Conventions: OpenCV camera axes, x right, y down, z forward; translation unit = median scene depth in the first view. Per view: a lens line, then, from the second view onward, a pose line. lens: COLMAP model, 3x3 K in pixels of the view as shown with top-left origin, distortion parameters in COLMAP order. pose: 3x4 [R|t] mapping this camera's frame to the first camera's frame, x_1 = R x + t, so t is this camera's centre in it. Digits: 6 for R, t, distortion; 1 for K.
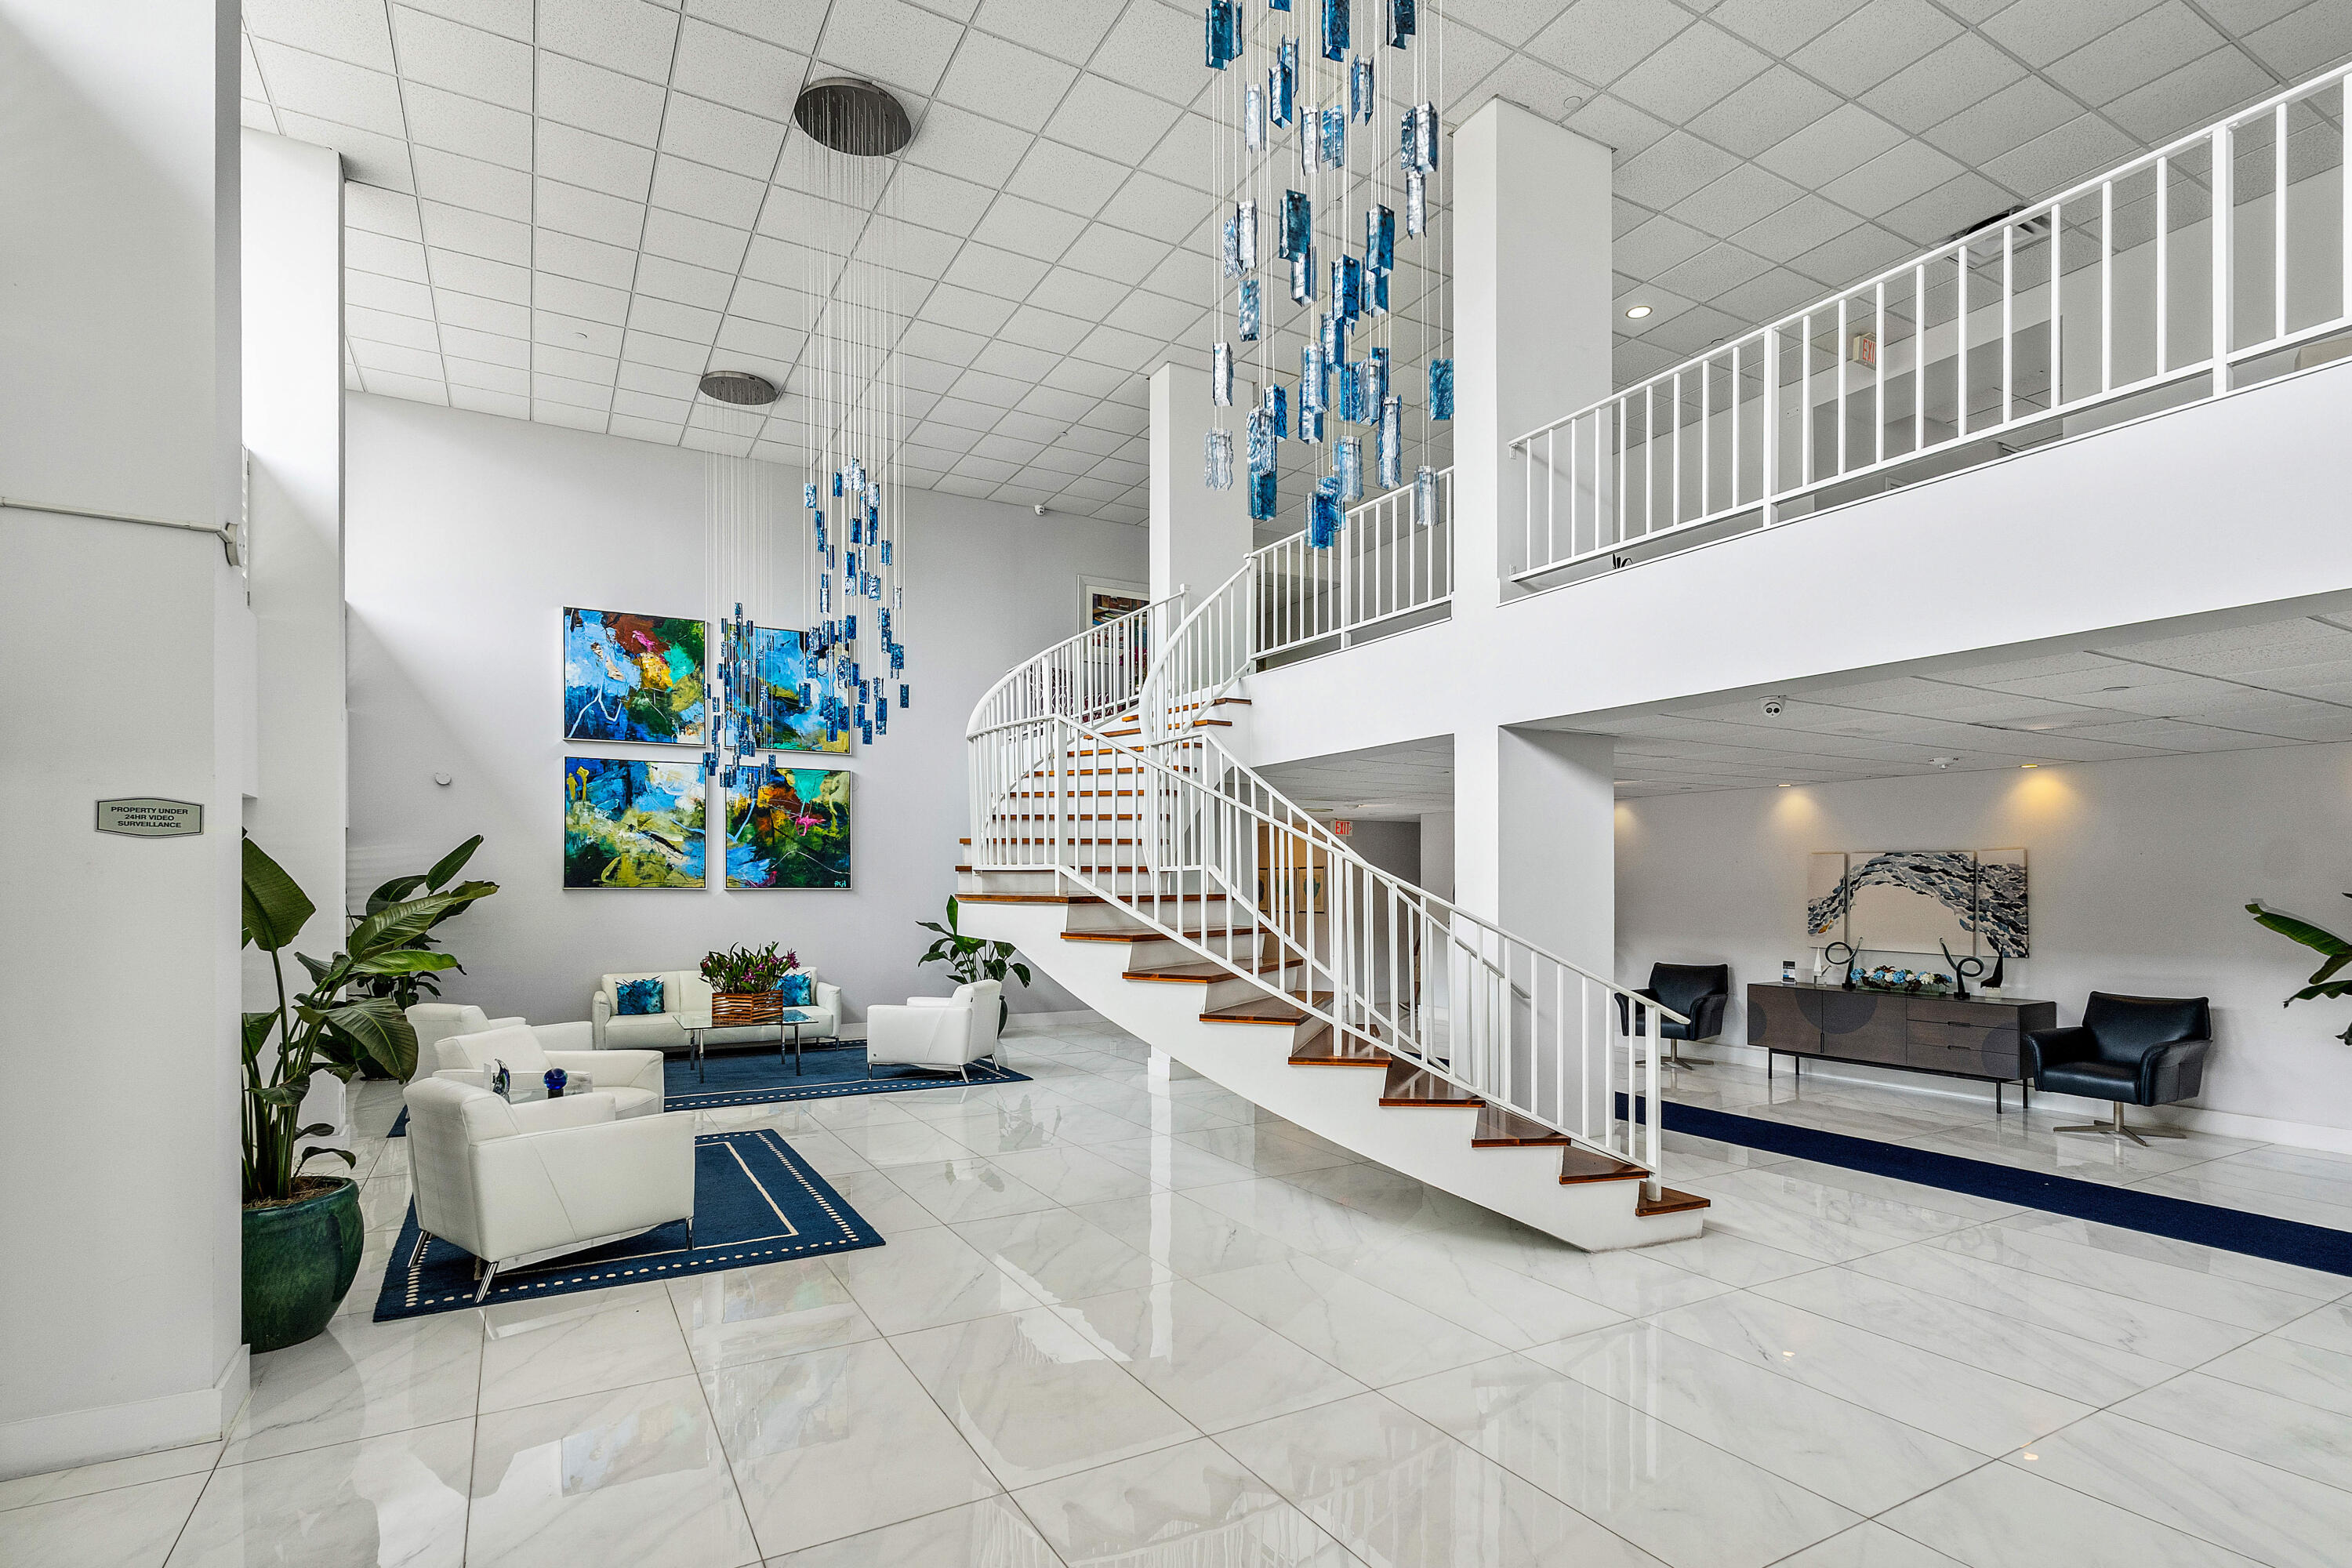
lens RADIAL K [[1175.8, 0, 1189.1], [0, 1175.8, 900.6], [0, 0, 1]] dist [0.002965, -0.000052]
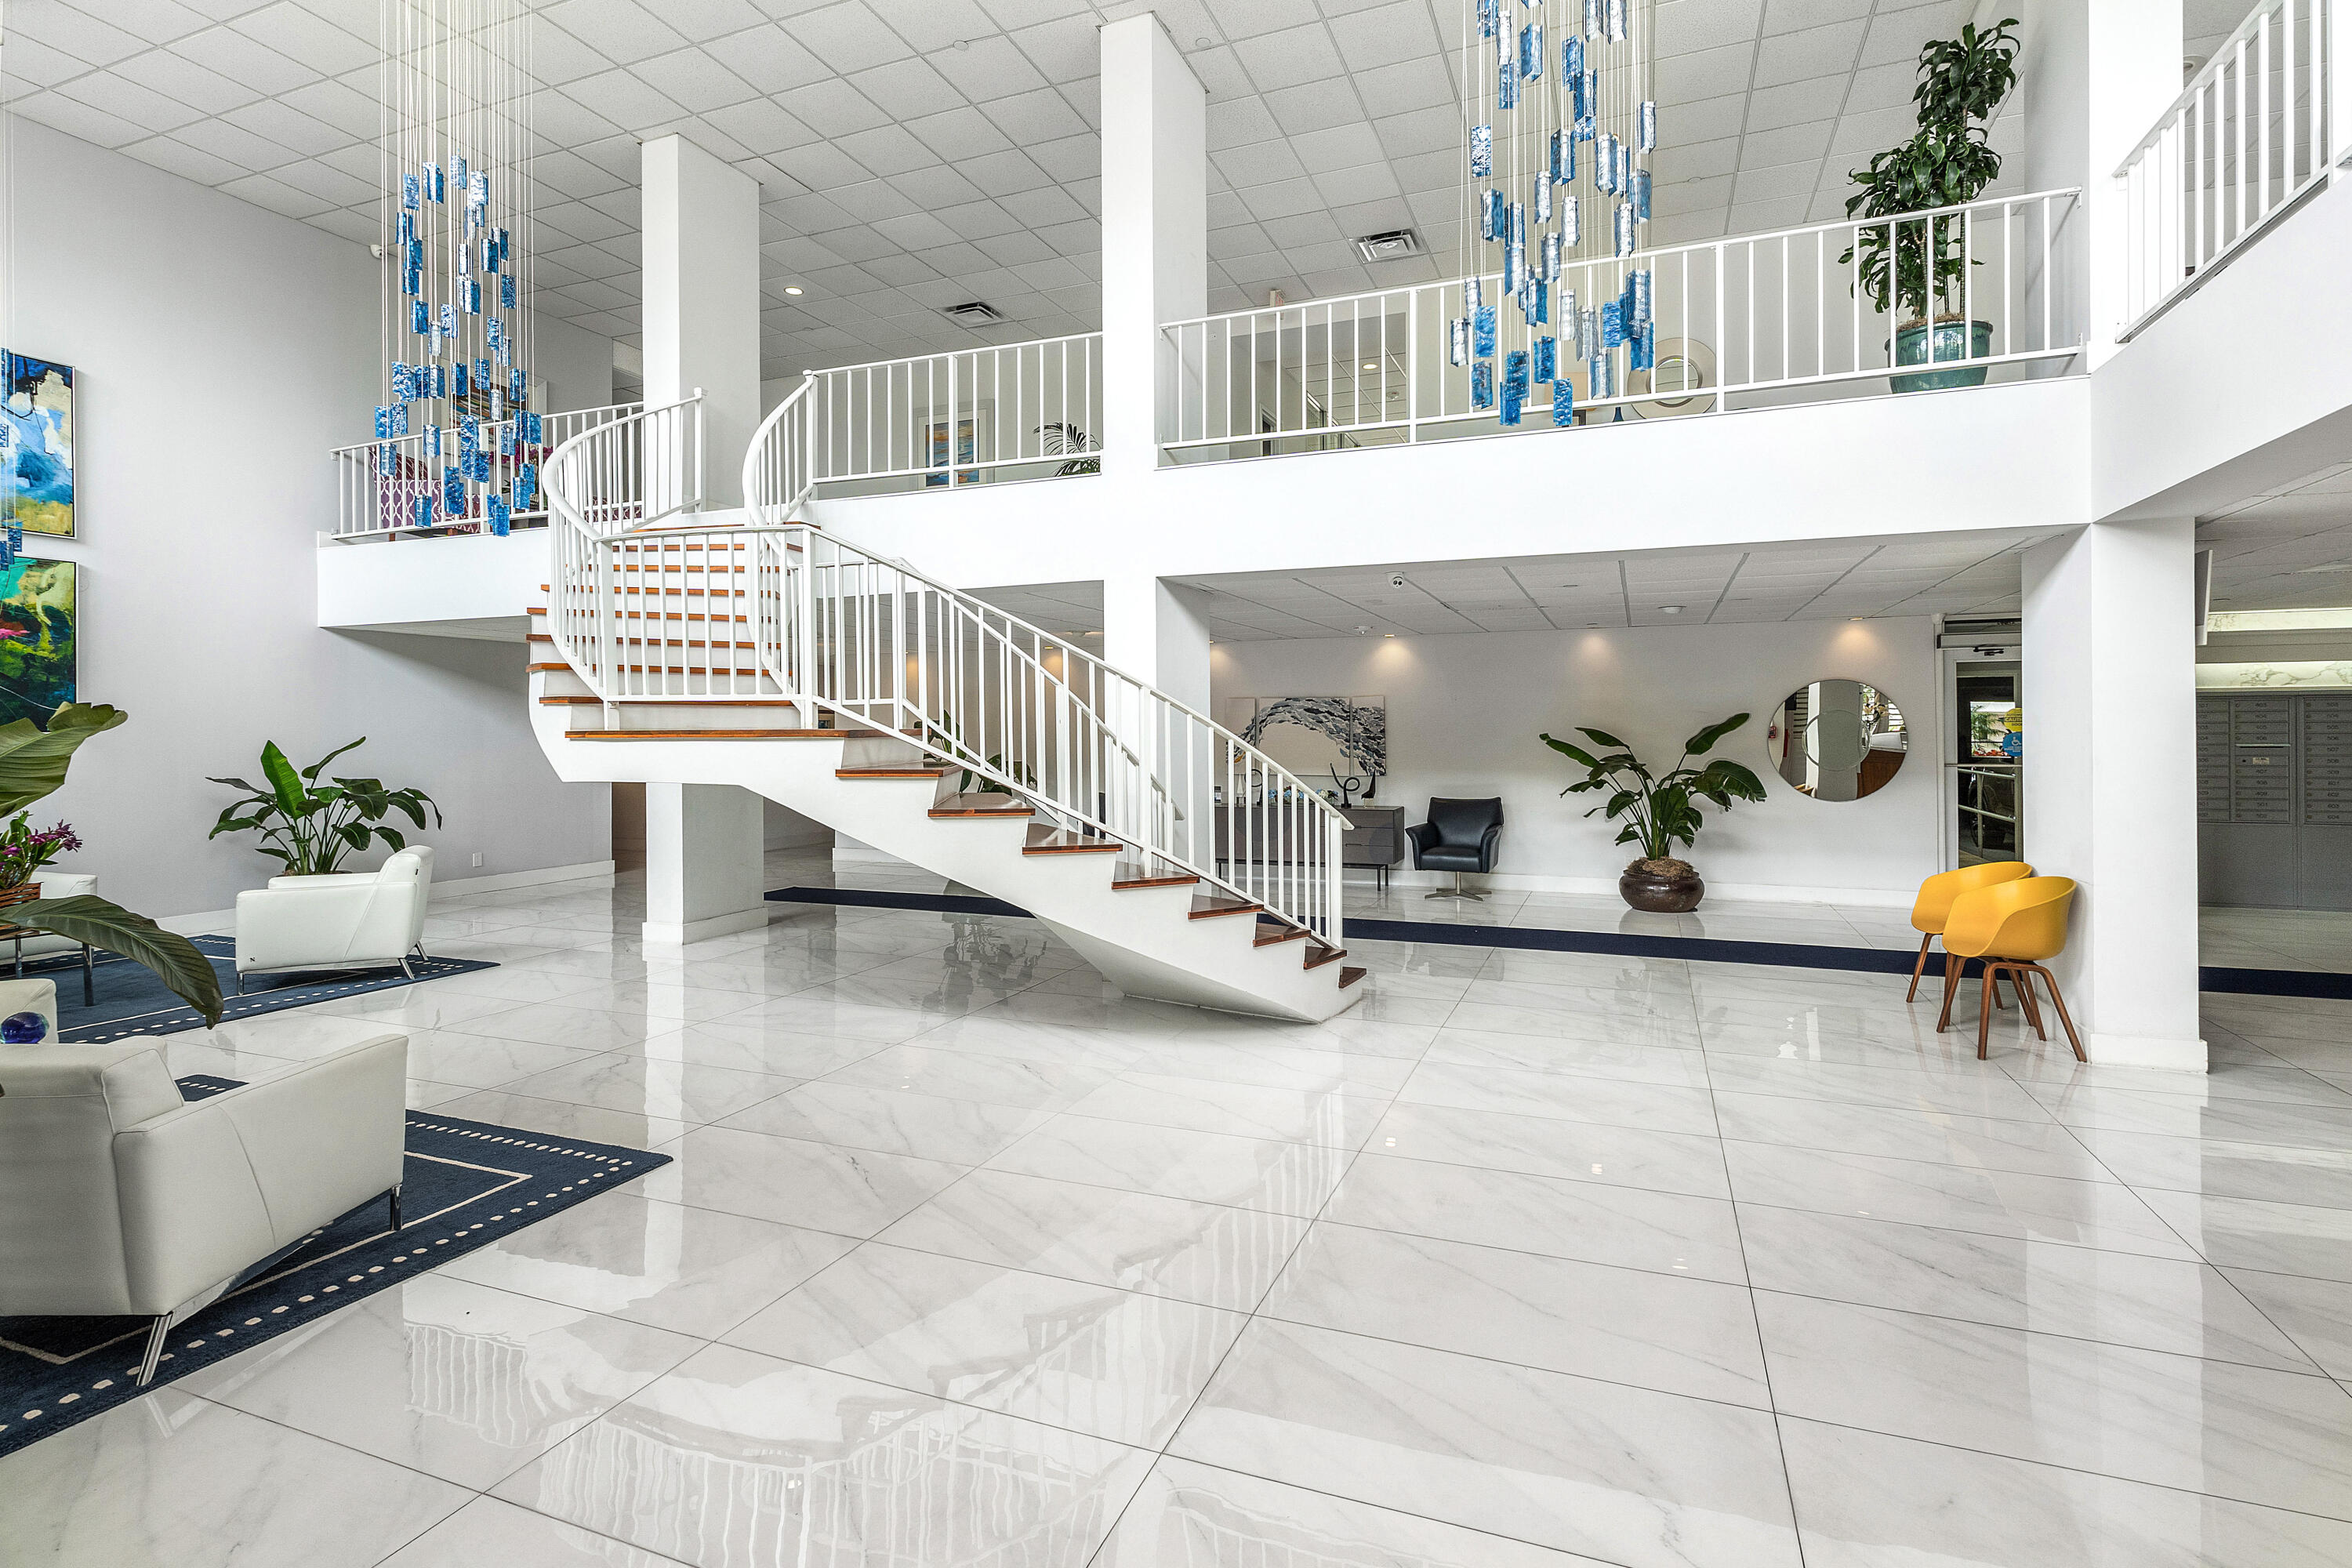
lens RADIAL K [[1154.2, 0, 1183.5], [0, 1154.2, 742.0], [0, 0, 1]] dist [-0.000485, -0.000953]
pose [[0.782287, -0.010662, 0.622827, -0.309499], [0.013573, 0.999908, 0.000068, 0.006178], [-0.622771, 0.008401, 0.782359, 0.101659]]
